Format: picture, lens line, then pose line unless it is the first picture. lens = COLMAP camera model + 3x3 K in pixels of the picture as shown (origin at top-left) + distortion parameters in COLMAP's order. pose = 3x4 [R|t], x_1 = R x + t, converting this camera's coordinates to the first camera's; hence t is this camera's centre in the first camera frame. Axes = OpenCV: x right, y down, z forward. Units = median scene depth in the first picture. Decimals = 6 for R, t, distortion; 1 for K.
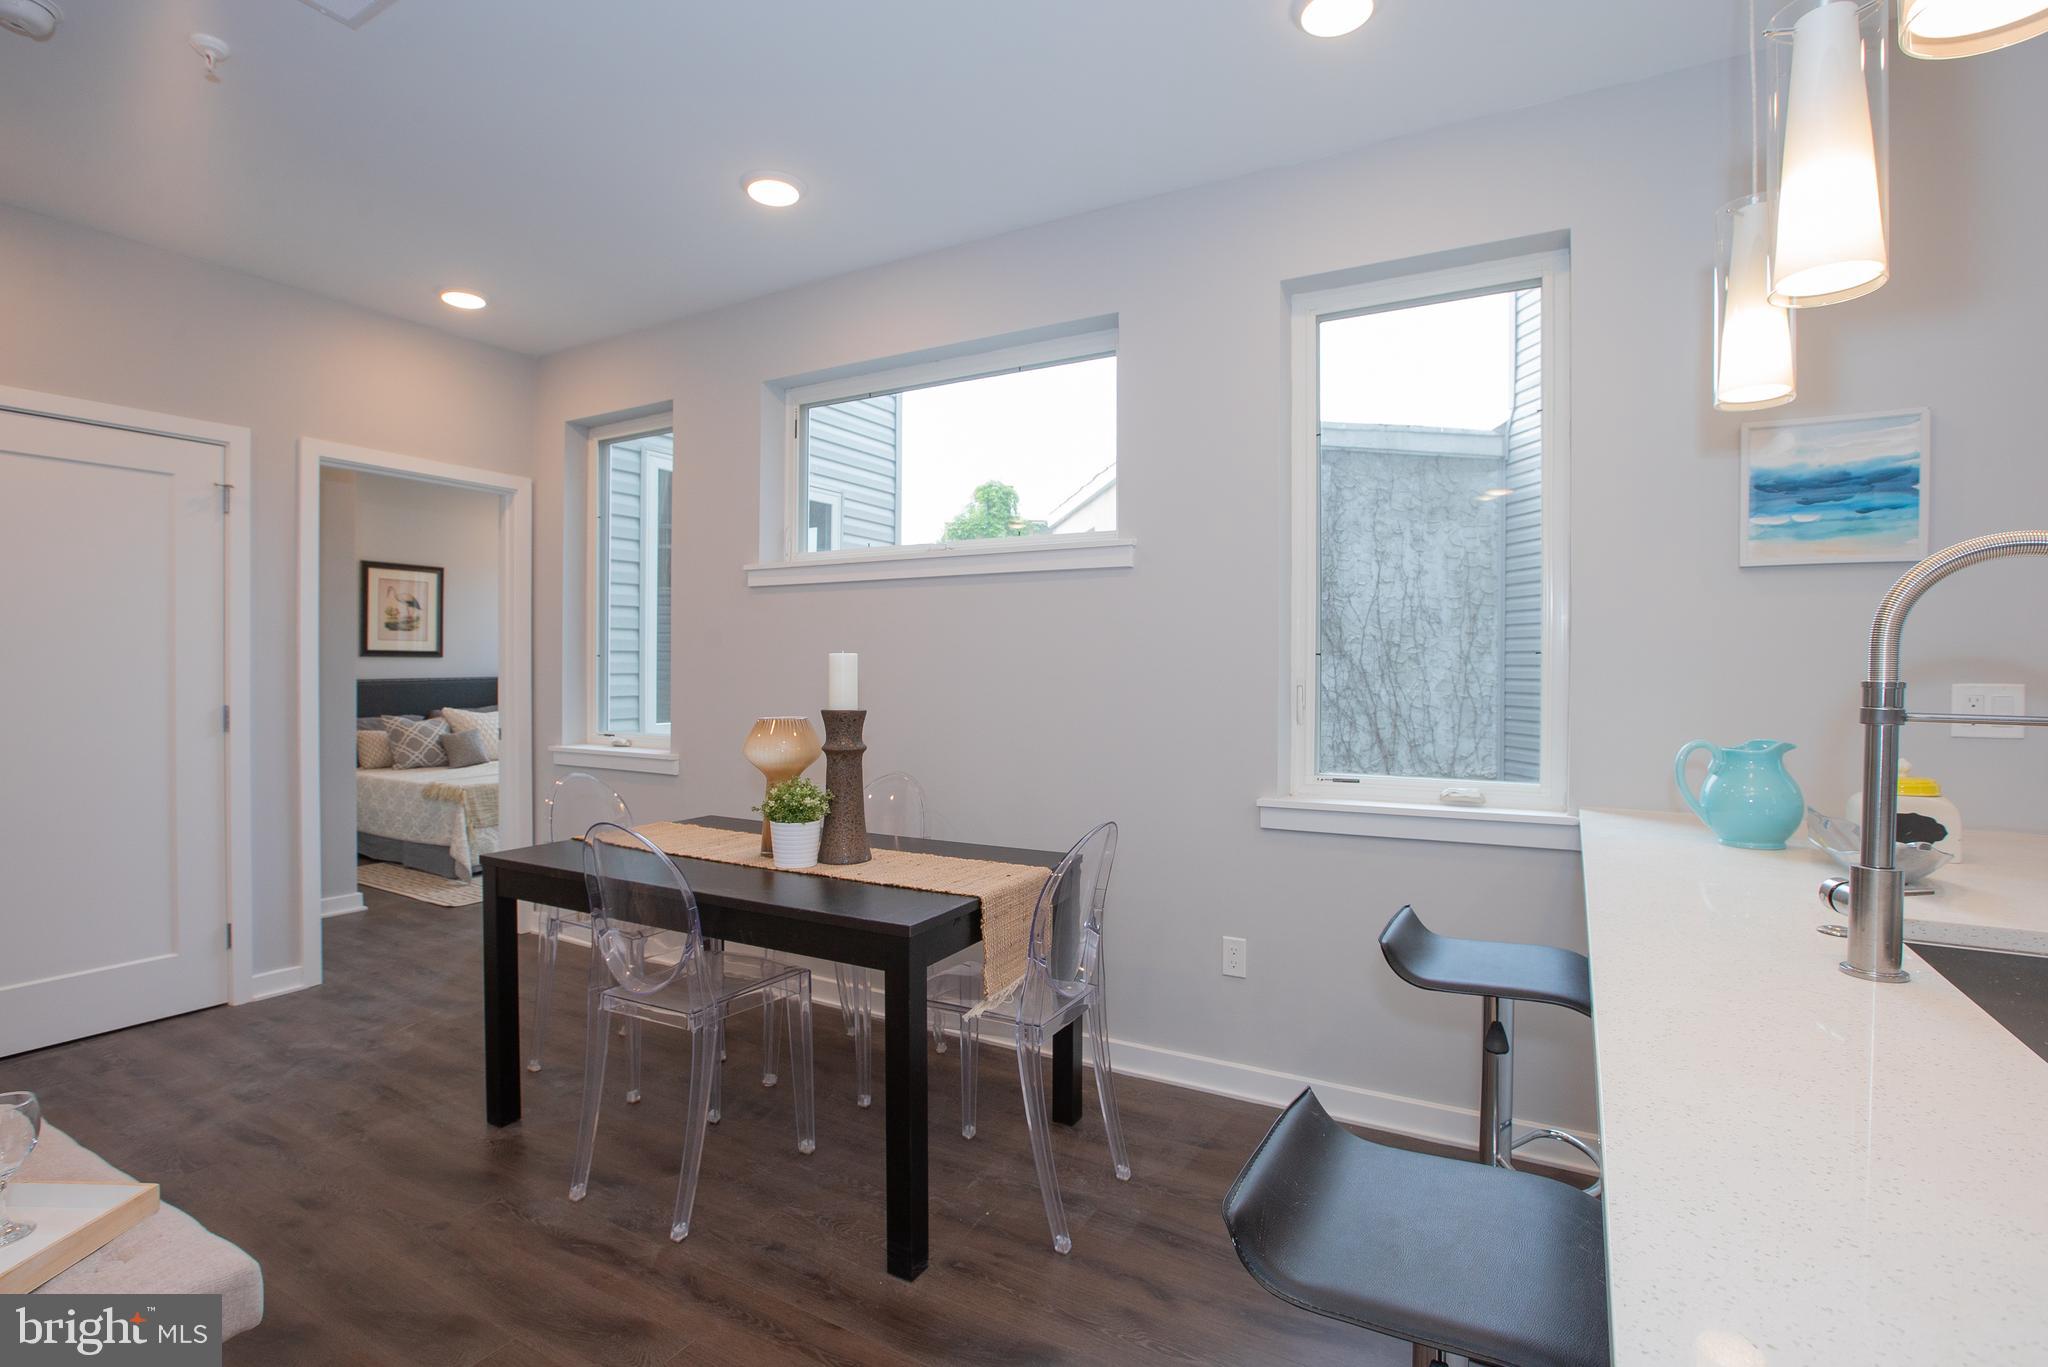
lens RADIAL K [[953.3, 0, 1024.8], [0, 953.3, 677.8], [0, 0, 1]] dist [-0.051532, 0.019067]
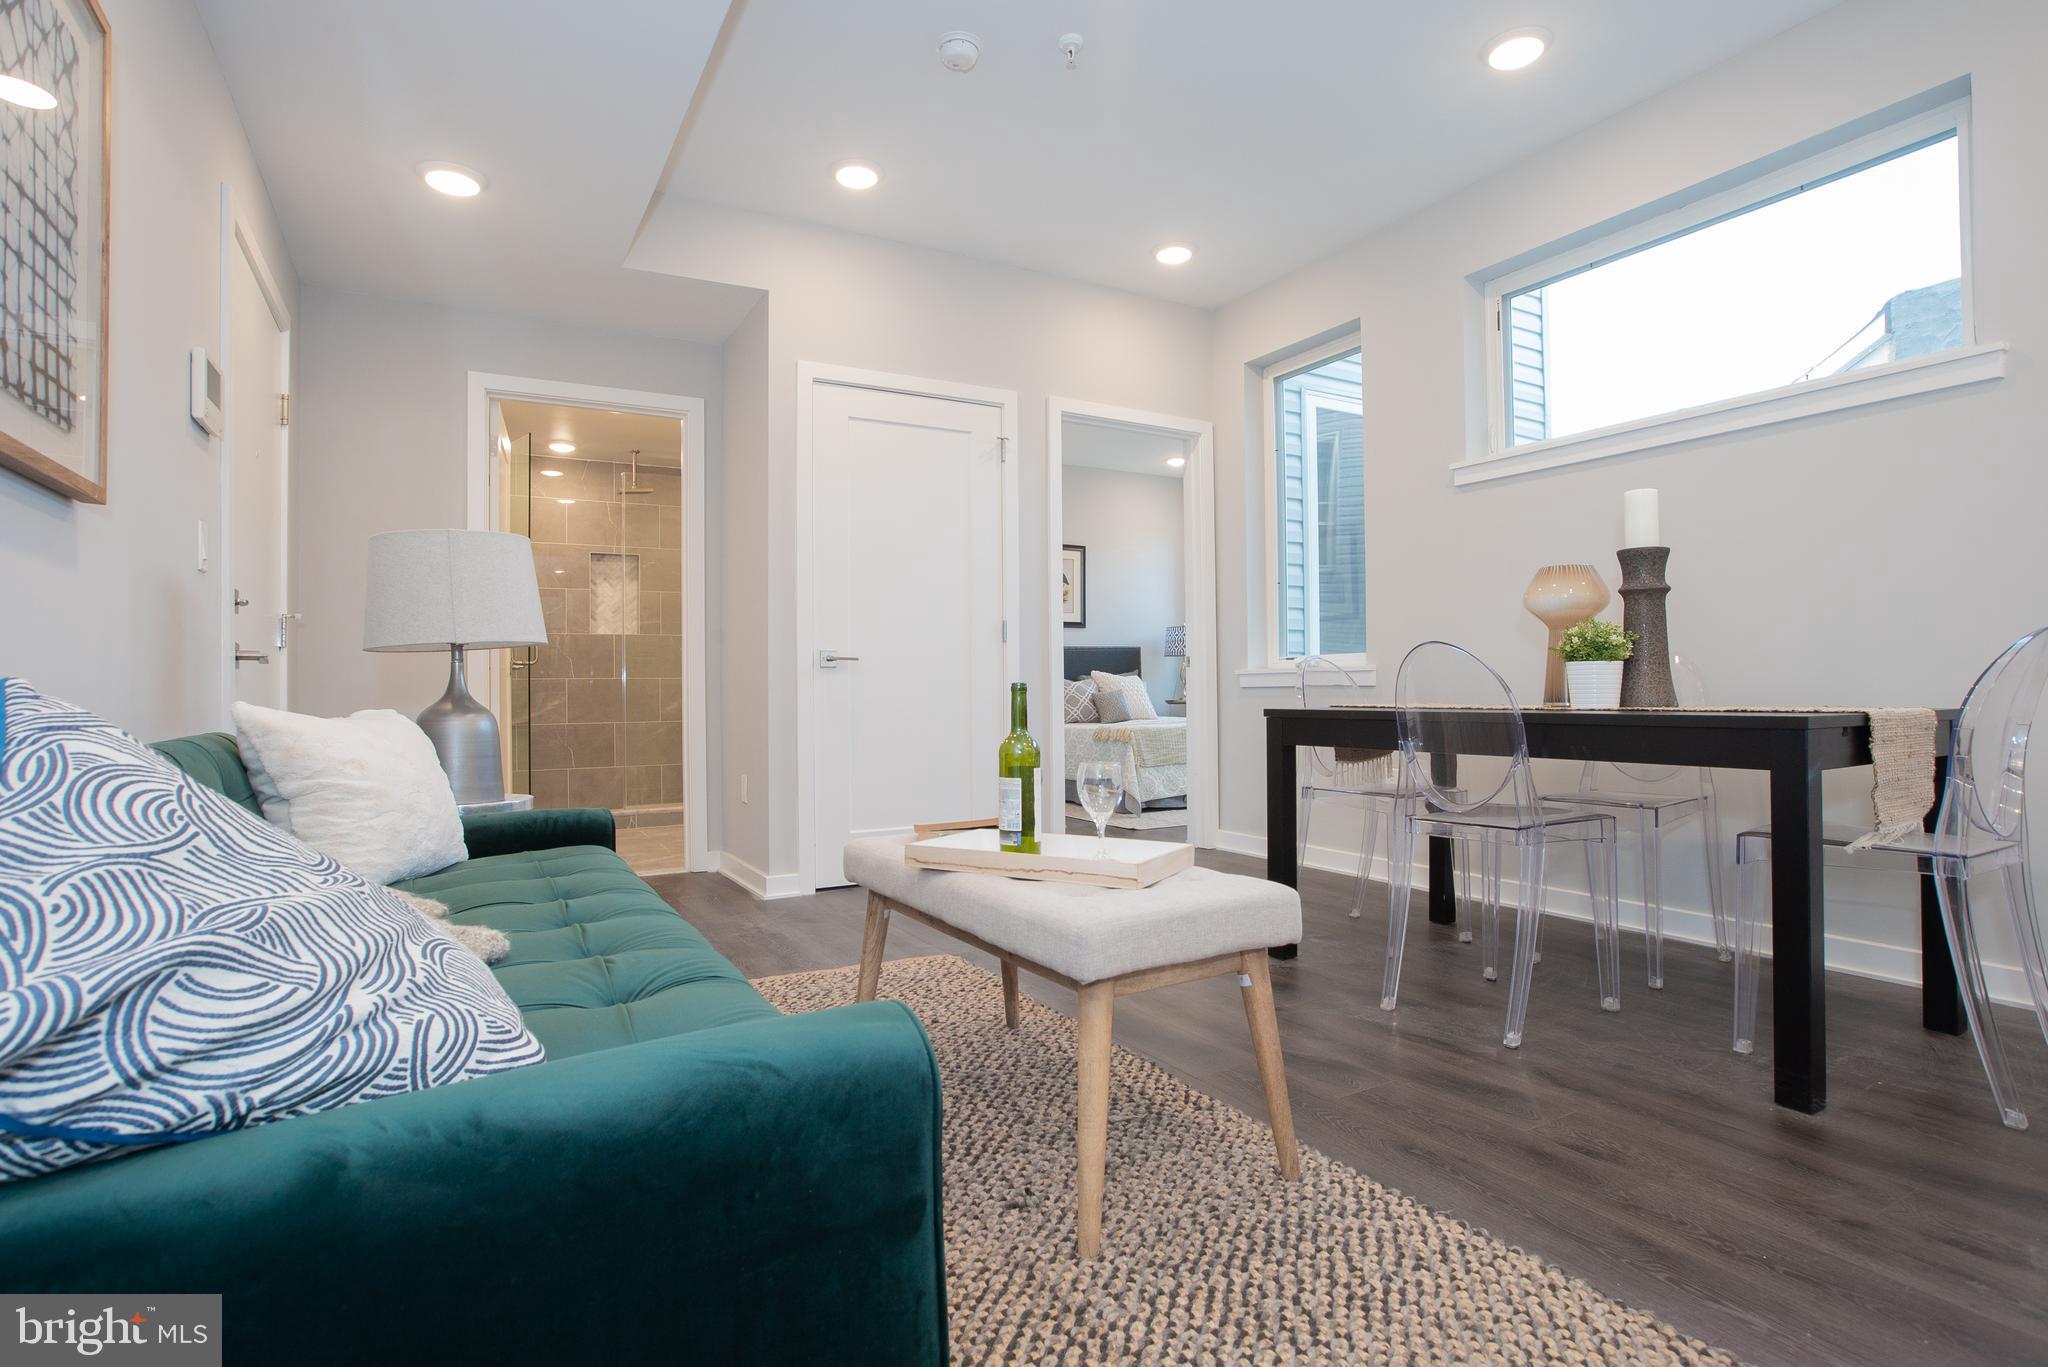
lens RADIAL K [[1019.7, 0, 1022.8], [0, 1019.7, 669.8], [0, 0, 1]] dist [-0.043128, 0.012208]
pose [[0.858505, -0.021553, -0.512352, -0.098824], [0.006606, 0.999498, -0.030976, 0.085084], [0.512763, 0.023208, 0.858217, -0.082065]]
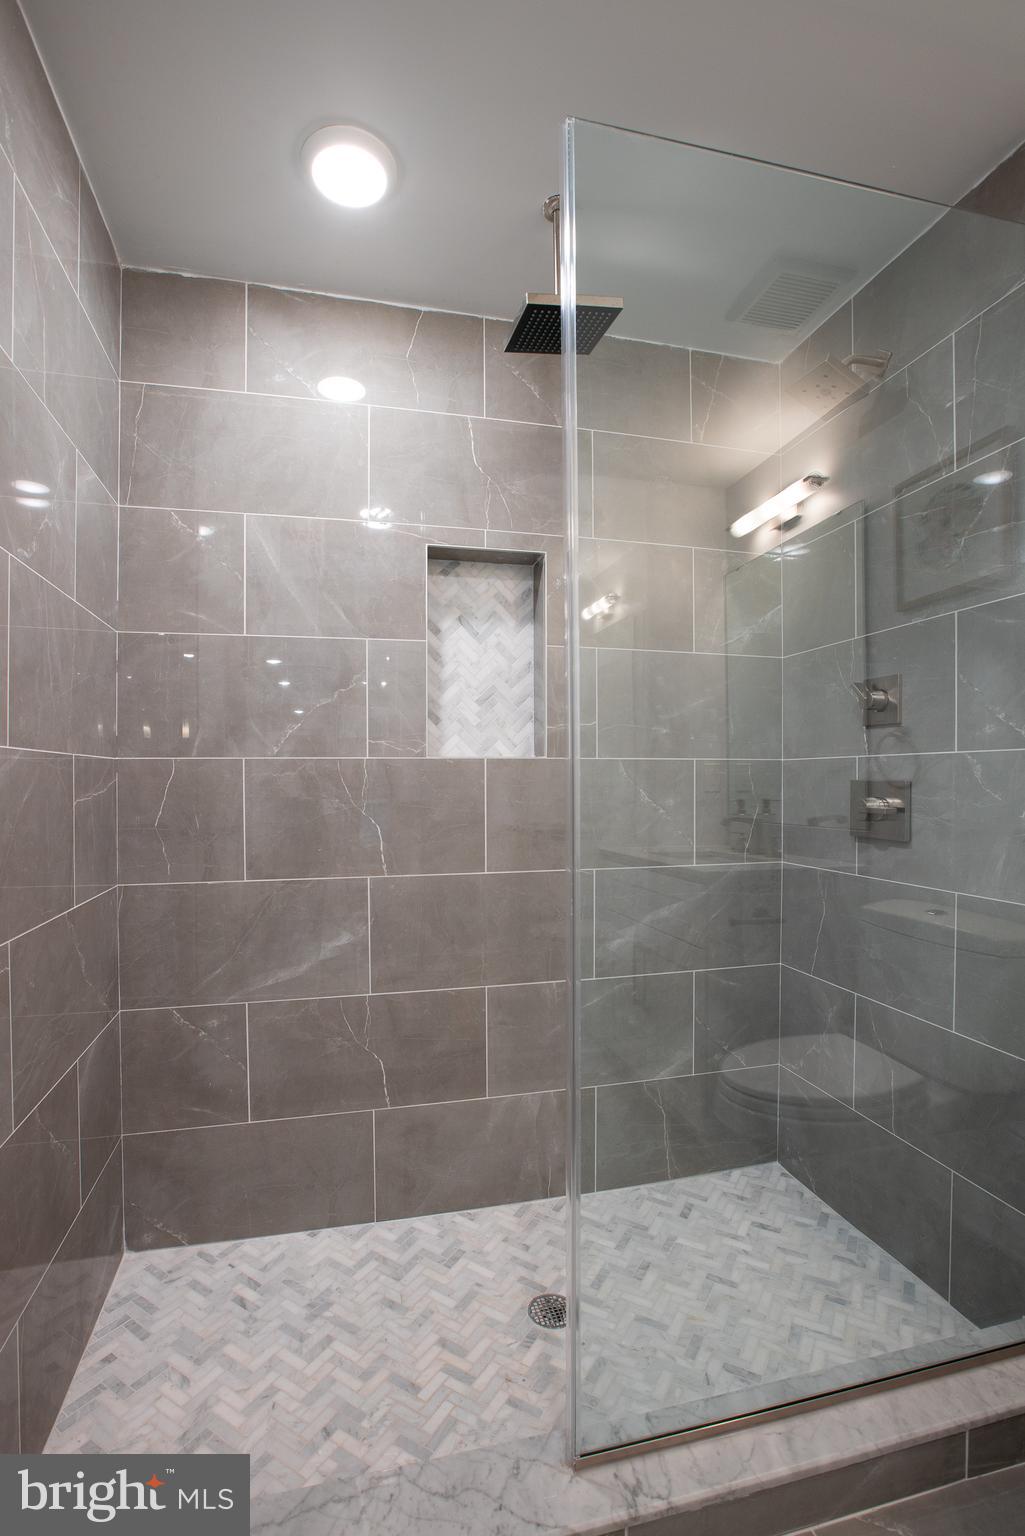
lens RADIAL K [[715.0, 0, 512.0], [0, 715.0, 776.6], [0, 0, 1]] dist [-0.051532, 0.019067]
pose [[0.687888, -0.010398, -0.725742, -0.924105], [-0.003096, 0.999846, -0.017260, 0.013206], [0.725810, 0.014120, 0.687750, 0.512646]]
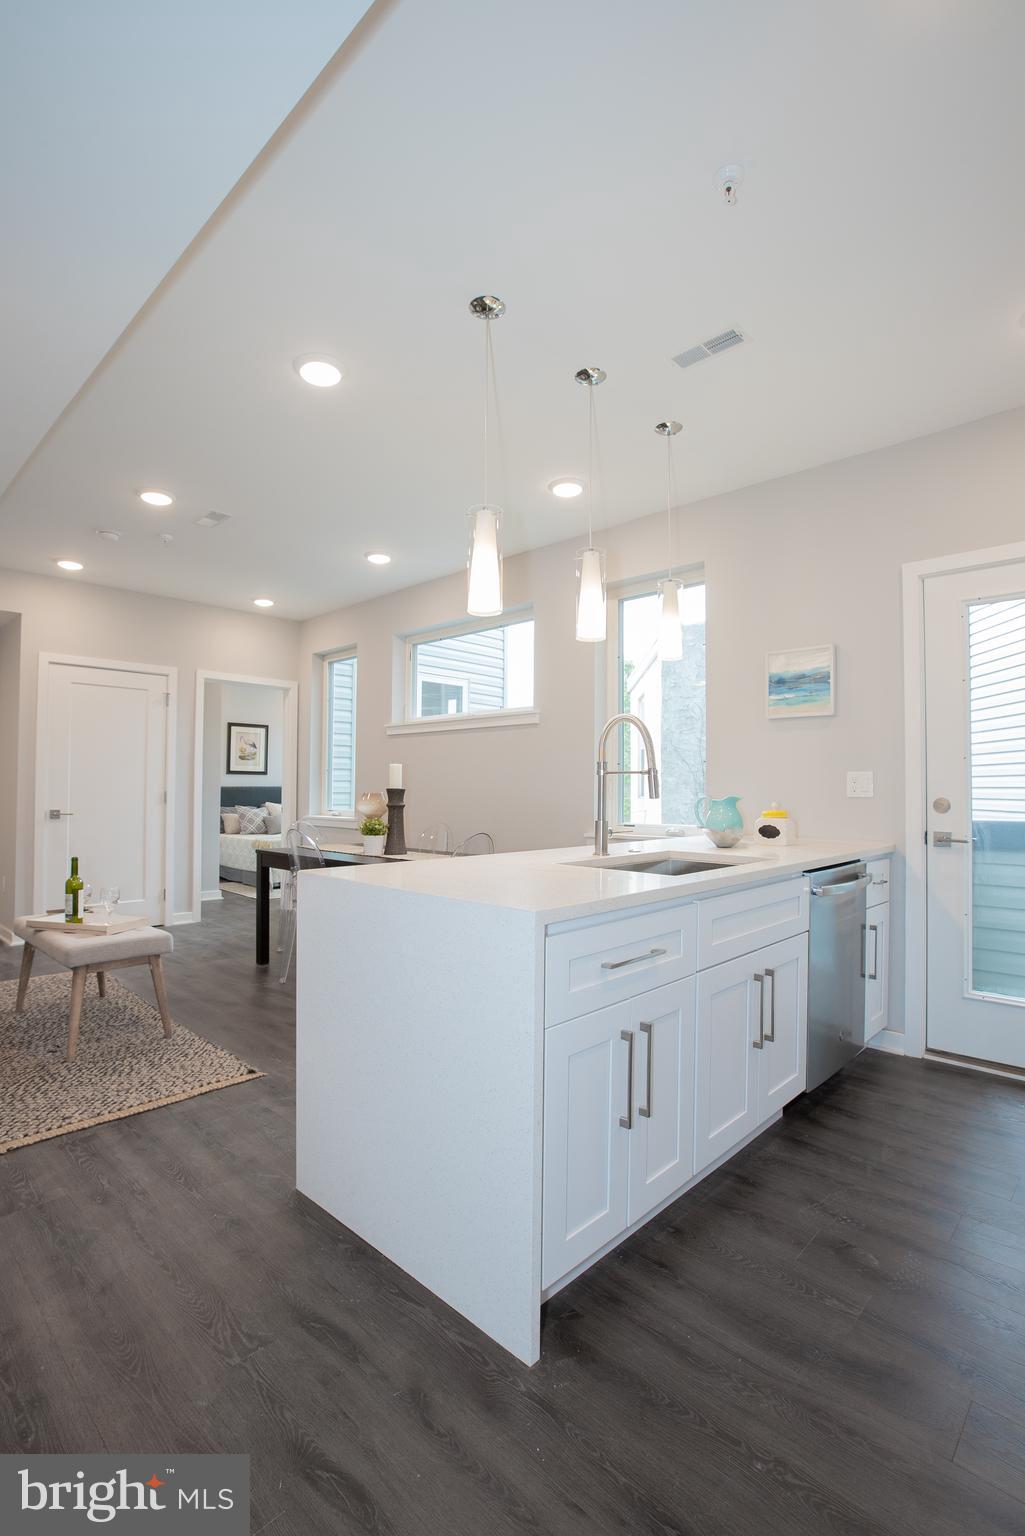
lens RADIAL K [[715.0, 0, 510.3], [0, 715.0, 773.6], [0, 0, 1]] dist [-0.051532, 0.019067]
pose [[0.967917, -0.002707, -0.251257, 0.240027], [-0.005910, 0.999420, -0.033538, 0.025376], [0.251202, 0.033947, 0.967339, -0.284717]]
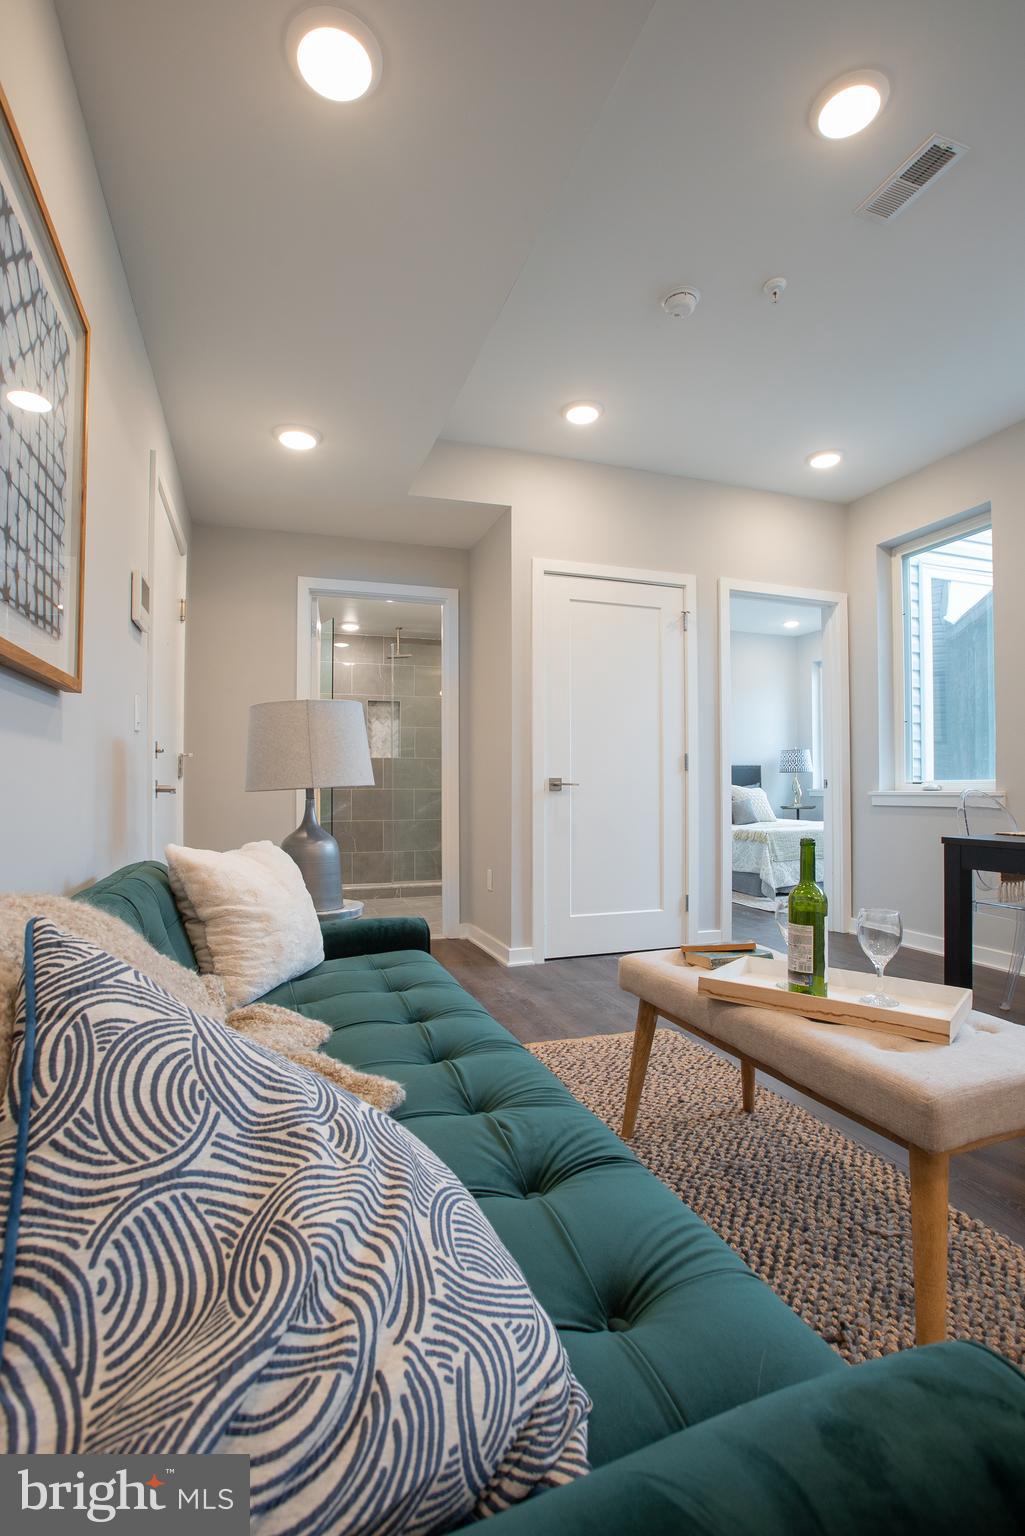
lens RADIAL K [[722.2, 0, 509.7], [0, 722.2, 772.6], [0, 0, 1]] dist [-0.035103, 0.000046]
pose [[0.751433, -0.017088, -0.659588, -0.177172], [-0.003094, 0.999562, -0.029420, 0.061870], [0.659802, 0.024148, 0.751052, -0.066977]]
